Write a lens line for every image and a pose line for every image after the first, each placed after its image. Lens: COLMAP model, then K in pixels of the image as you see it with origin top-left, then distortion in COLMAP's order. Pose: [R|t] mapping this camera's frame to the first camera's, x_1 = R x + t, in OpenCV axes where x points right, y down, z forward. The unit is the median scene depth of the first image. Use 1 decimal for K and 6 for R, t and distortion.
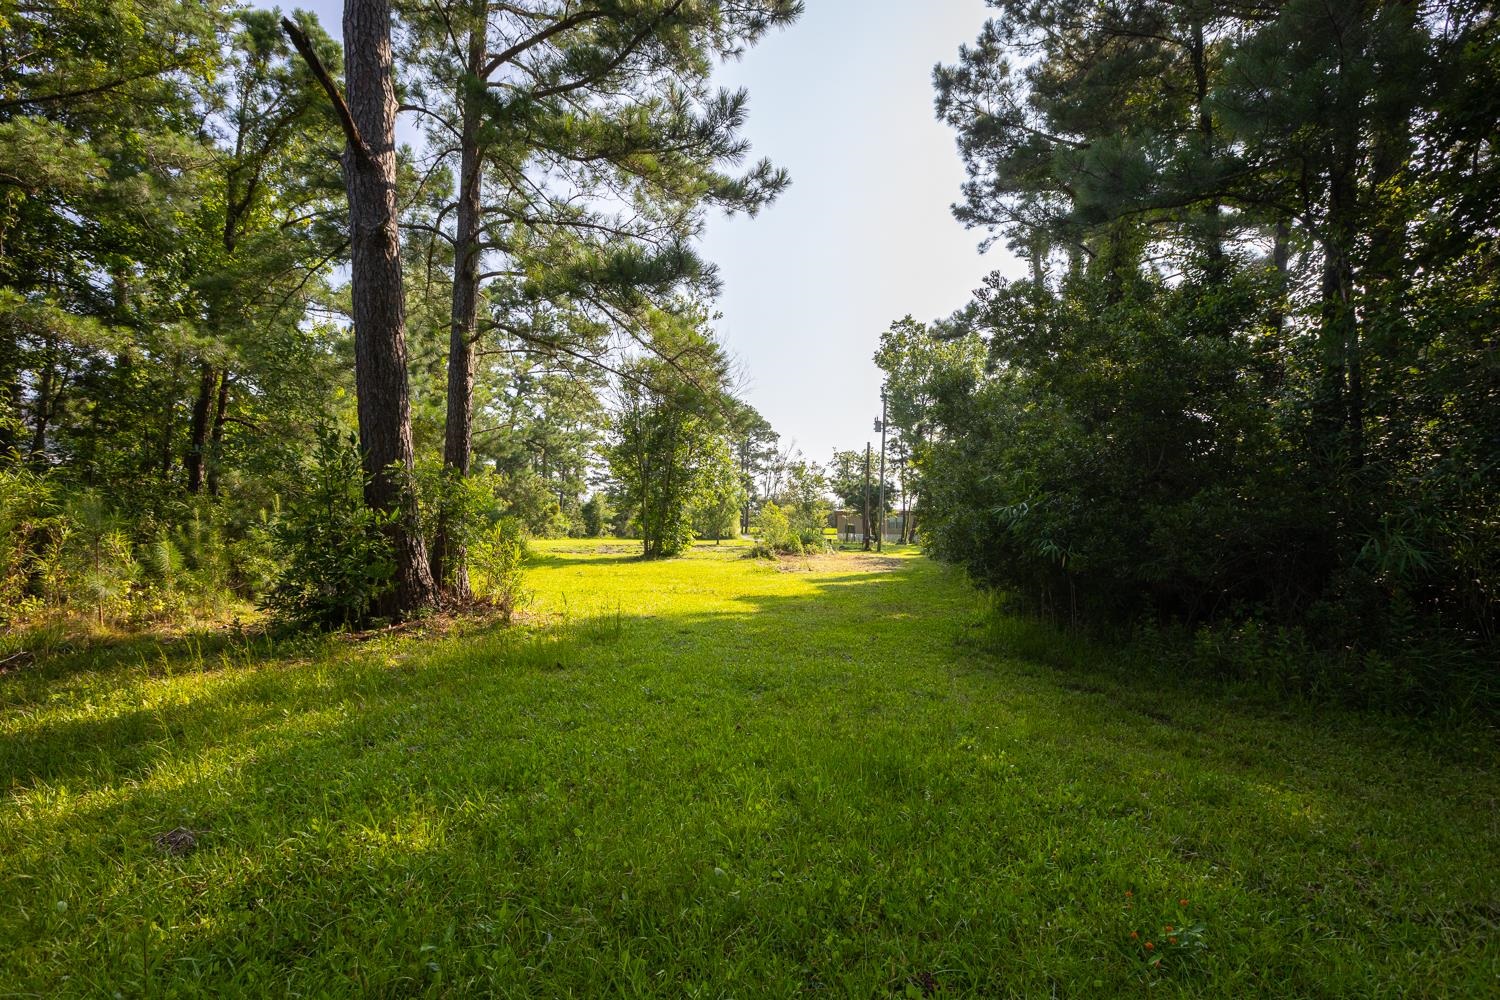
lens RADIAL K [[667.6, 0, 745.4], [0, 667.6, 497.4], [0, 0, 1]] dist [0.001360, 0.000126]
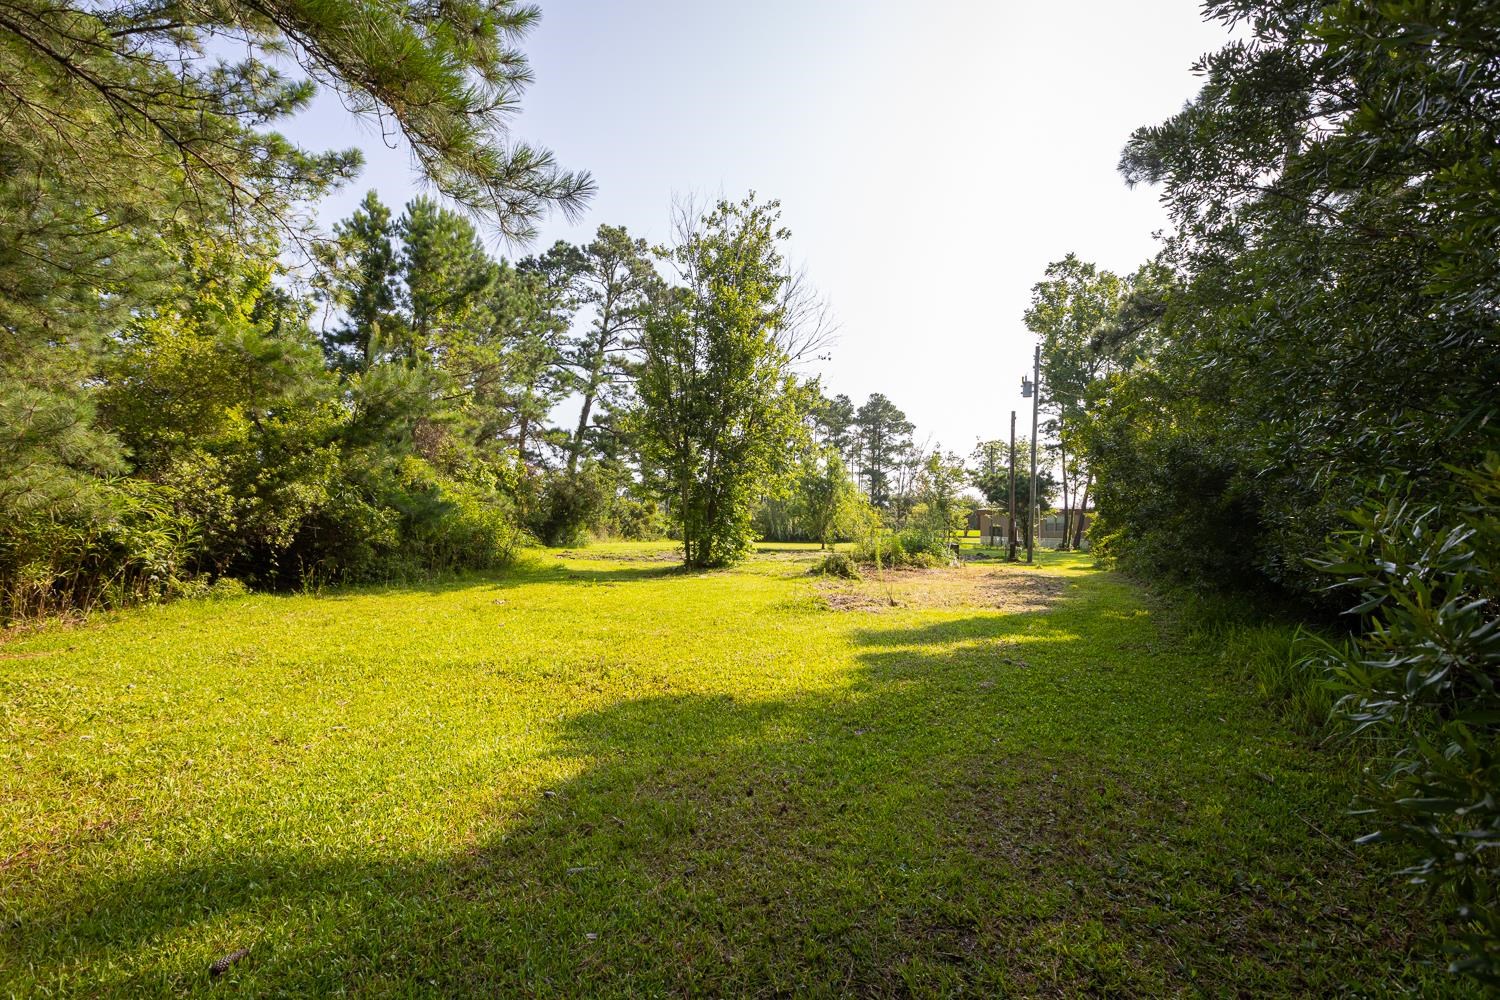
lens RADIAL K [[667.6, 0, 745.4], [0, 667.6, 497.4], [0, 0, 1]] dist [0.001360, 0.000126]
pose [[0.977438, -0.005816, -0.211145, 0.030635], [0.005489, 0.999983, -0.002136, 0.006054], [0.211153, 0.000929, 0.977453, 0.133846]]
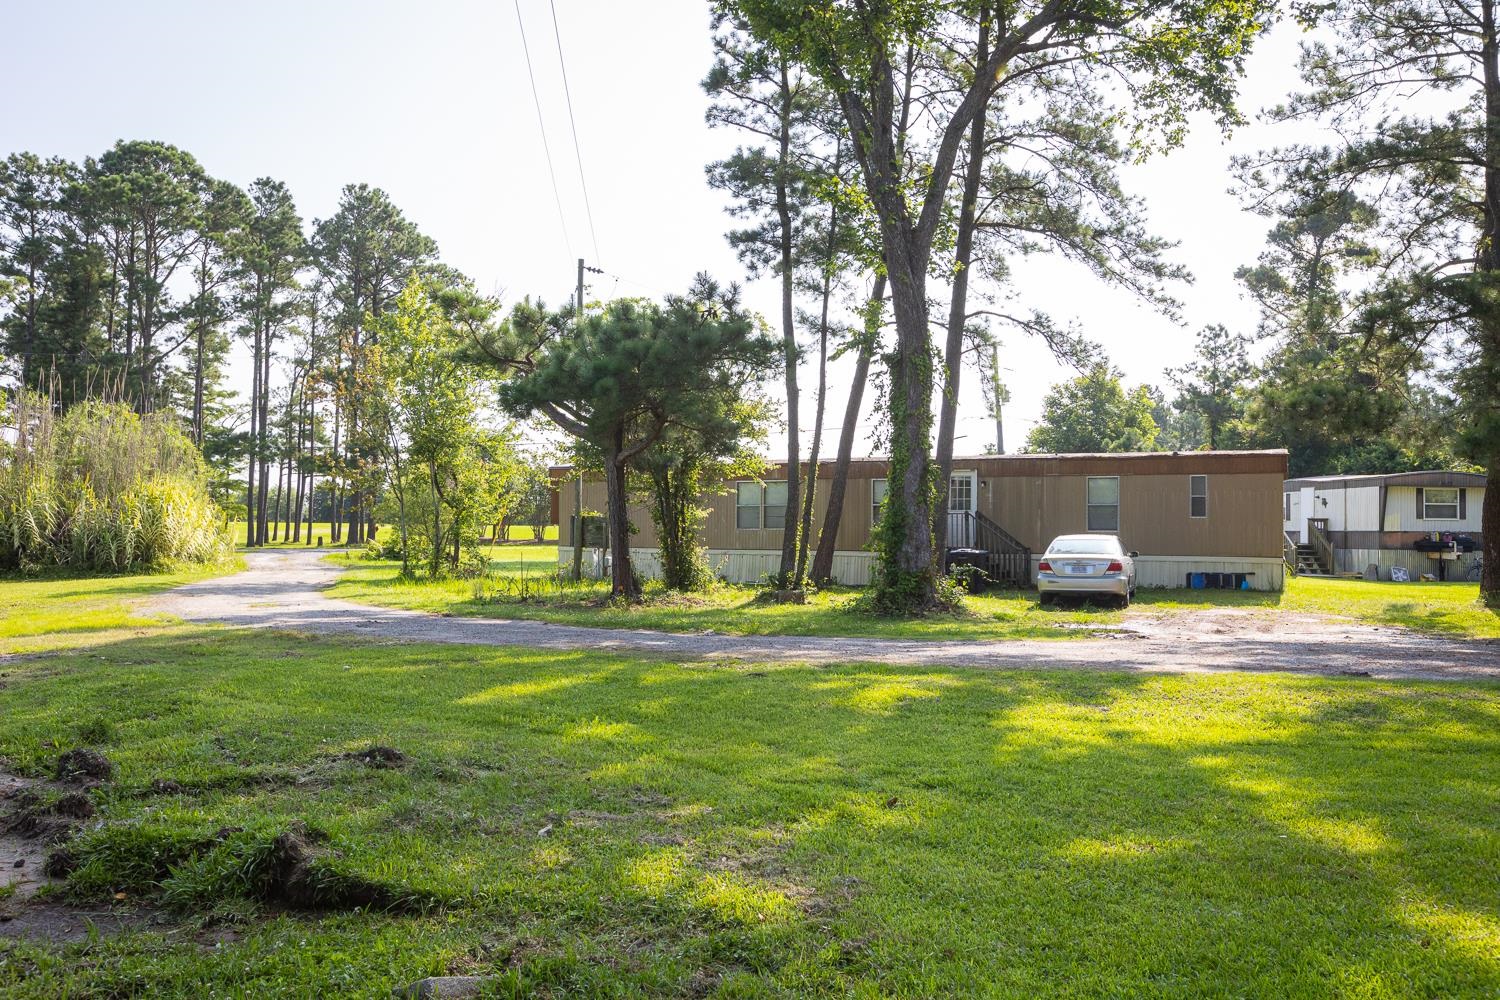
lens RADIAL K [[1110.0, 0, 750.0], [0, 1110.0, 500.0], [0, 0, 1]] dist [-0.025231, 0.000215]
pose [[0.982208, -0.000517, 0.187795, 0.150878], [-0.002307, 0.999888, 0.014820, 0.031563], [-0.187782, -0.014989, 0.982096, 0.622620]]
